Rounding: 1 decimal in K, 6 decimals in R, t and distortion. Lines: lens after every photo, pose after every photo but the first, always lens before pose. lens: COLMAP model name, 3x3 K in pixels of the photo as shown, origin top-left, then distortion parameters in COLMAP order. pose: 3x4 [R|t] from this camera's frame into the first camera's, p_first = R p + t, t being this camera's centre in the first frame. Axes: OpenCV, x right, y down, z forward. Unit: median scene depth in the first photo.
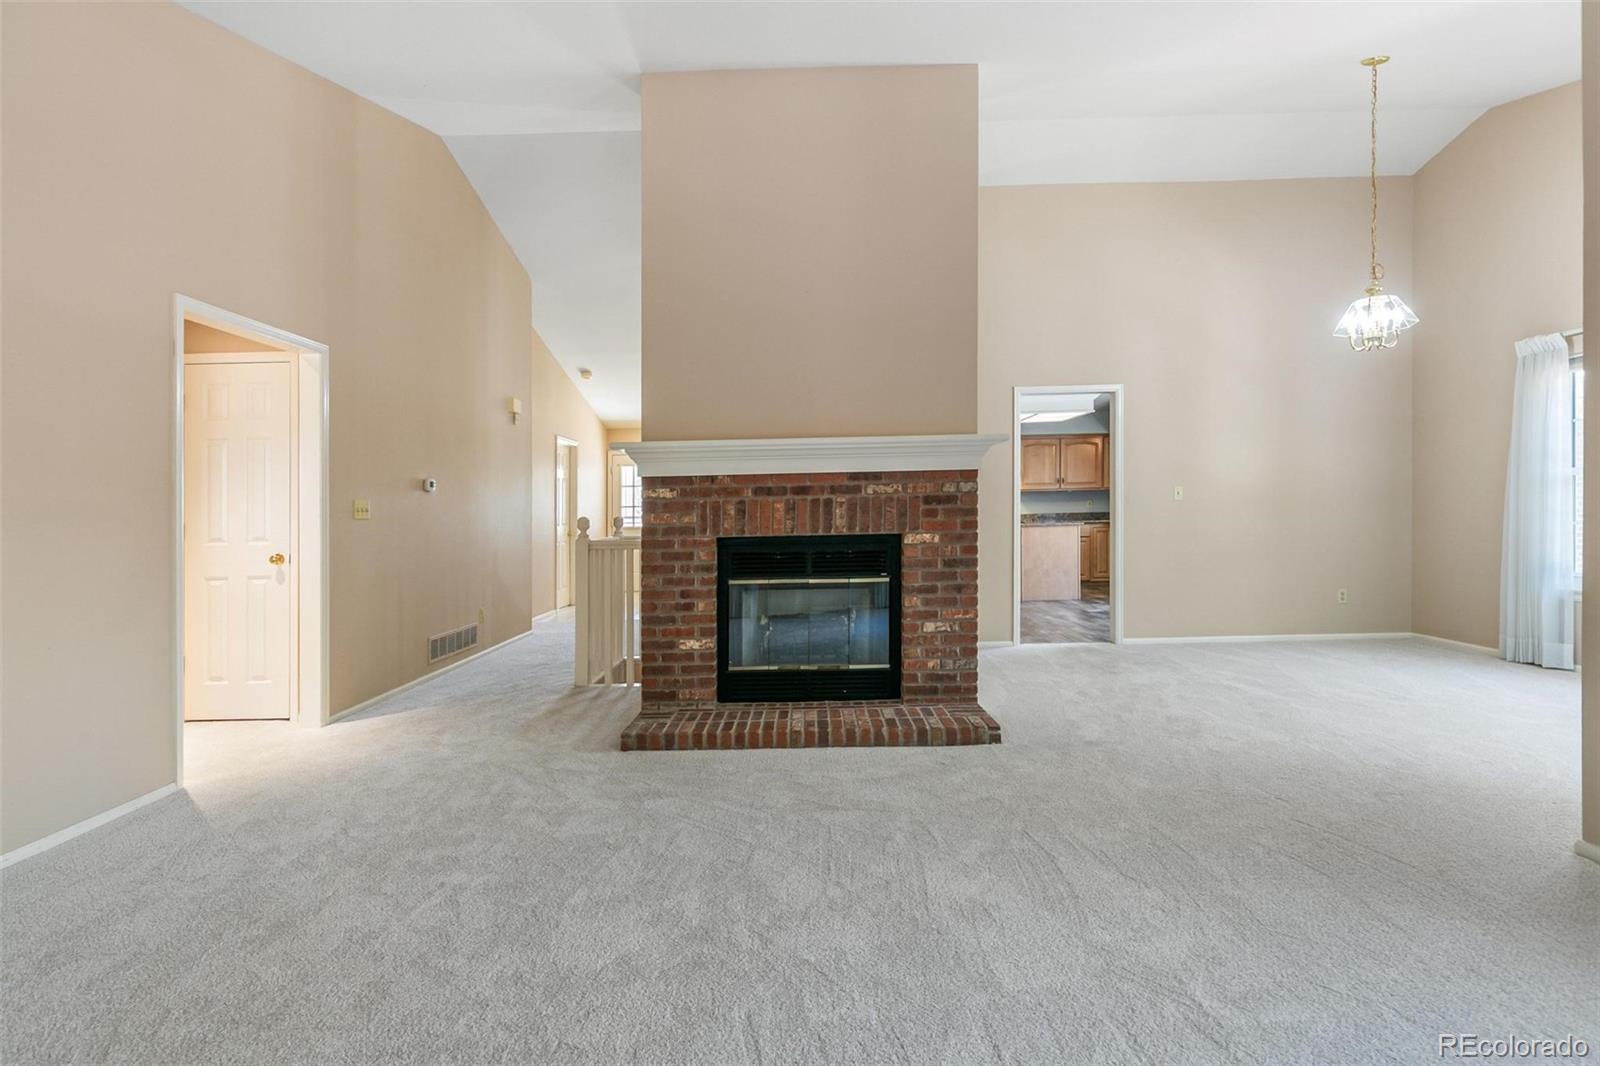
lens RADIAL K [[769.9, 0, 802.1], [0, 769.9, 543.6], [0, 0, 1]] dist [-0.002160, -0.001118]
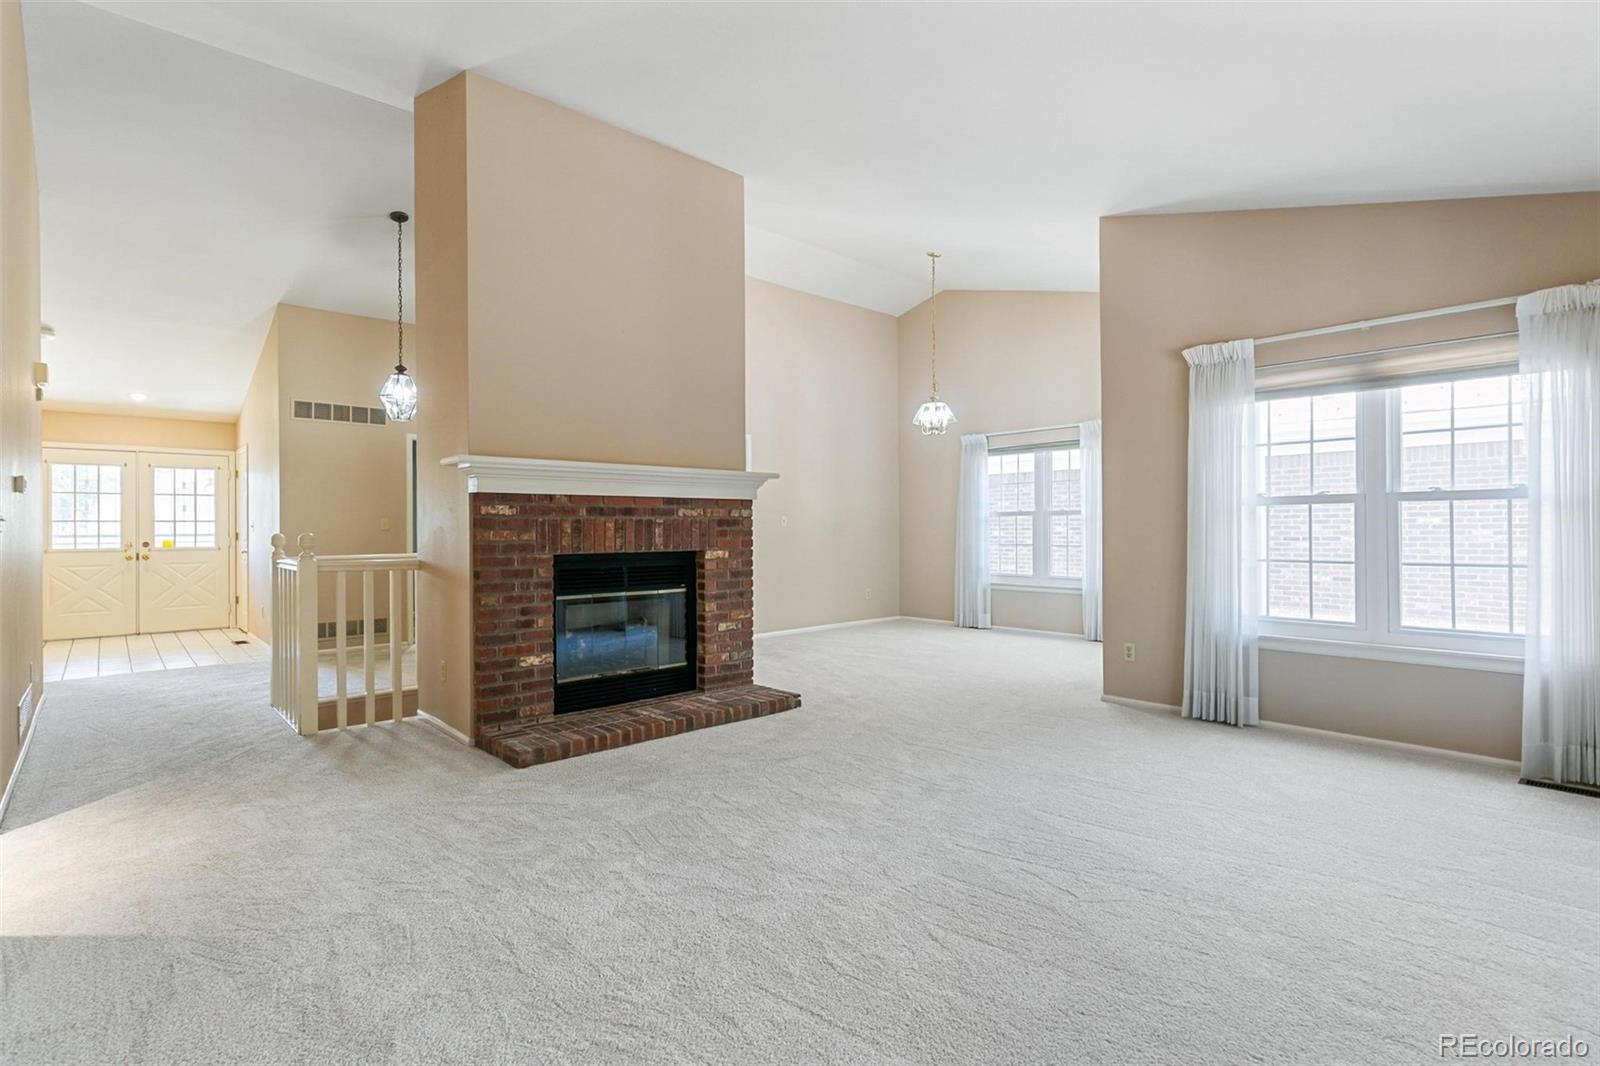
lens RADIAL K [[769.9, 0, 807.8], [0, 769.9, 540.4], [0, 0, 1]] dist [-0.002160, -0.001118]
pose [[0.731593, 0.005408, 0.681720, -0.568018], [0.019244, 0.999406, -0.028579, 0.008990], [-0.681470, 0.034027, 0.731055, 0.008394]]
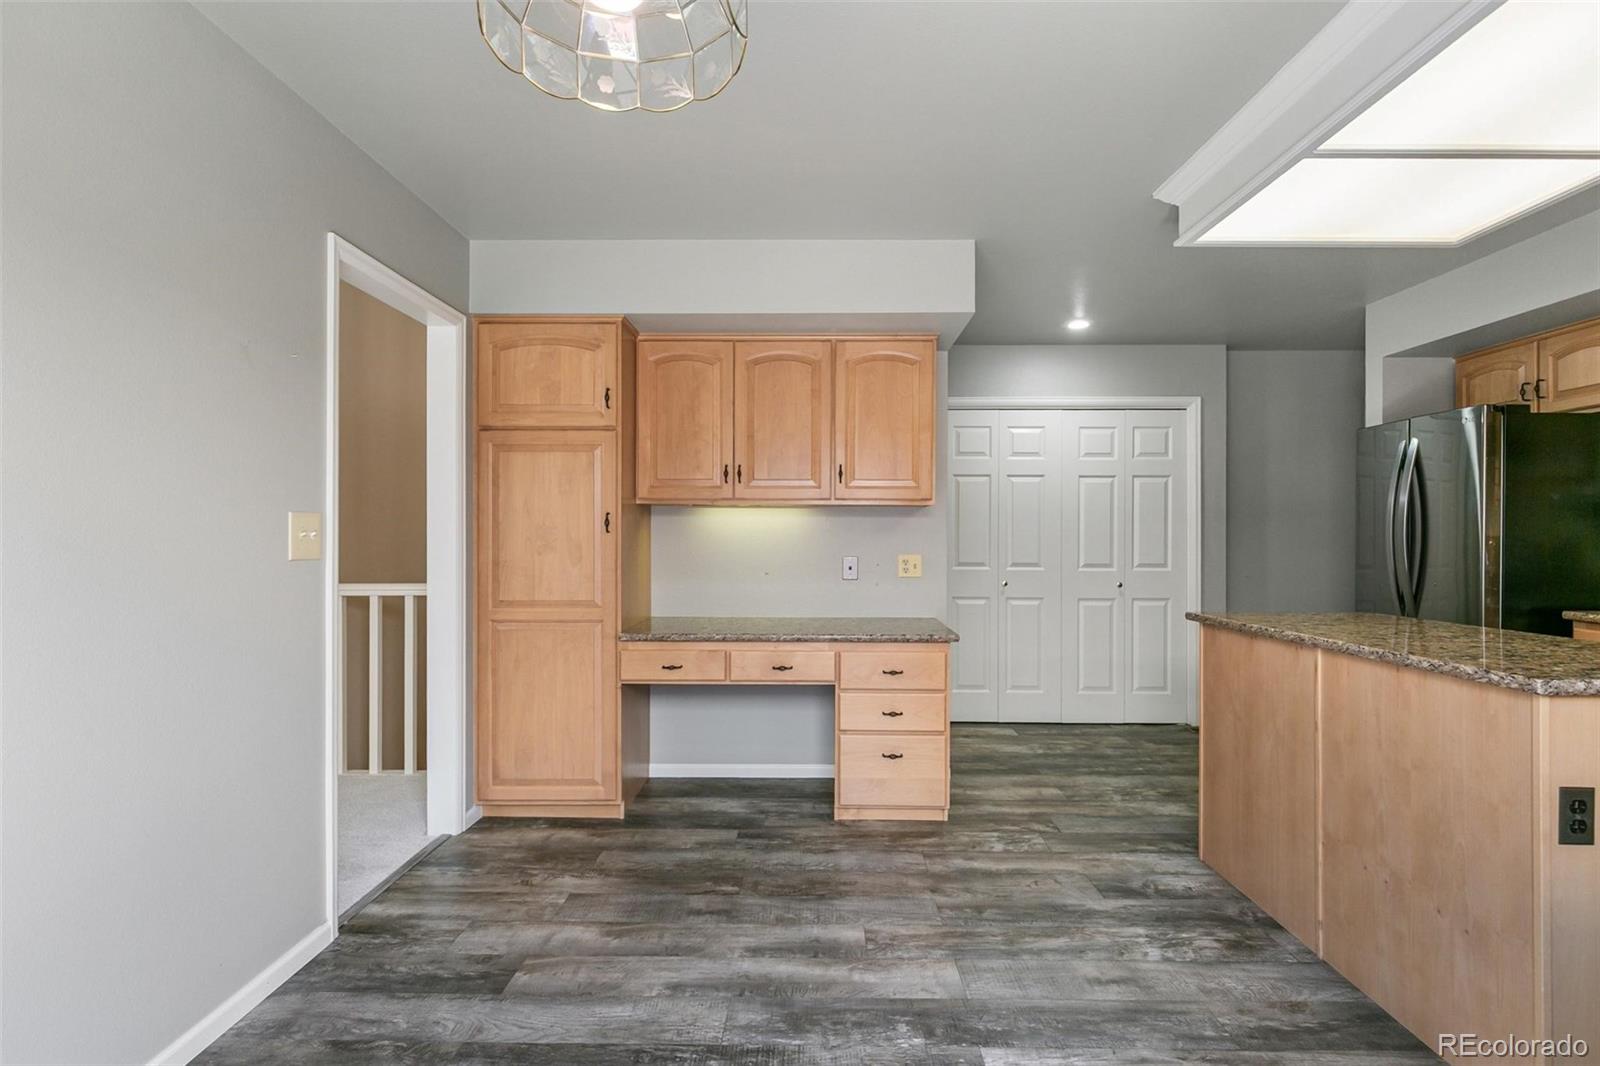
lens RADIAL K [[769.9, 0, 809.5], [0, 769.9, 539.0], [0, 0, 1]] dist [-0.002160, -0.001118]
pose [[-0.006267, 0.026029, -0.999642, 1.132397], [-0.041840, 0.998779, 0.026269, -0.117353], [0.999105, 0.041990, -0.005171, 1.825291]]
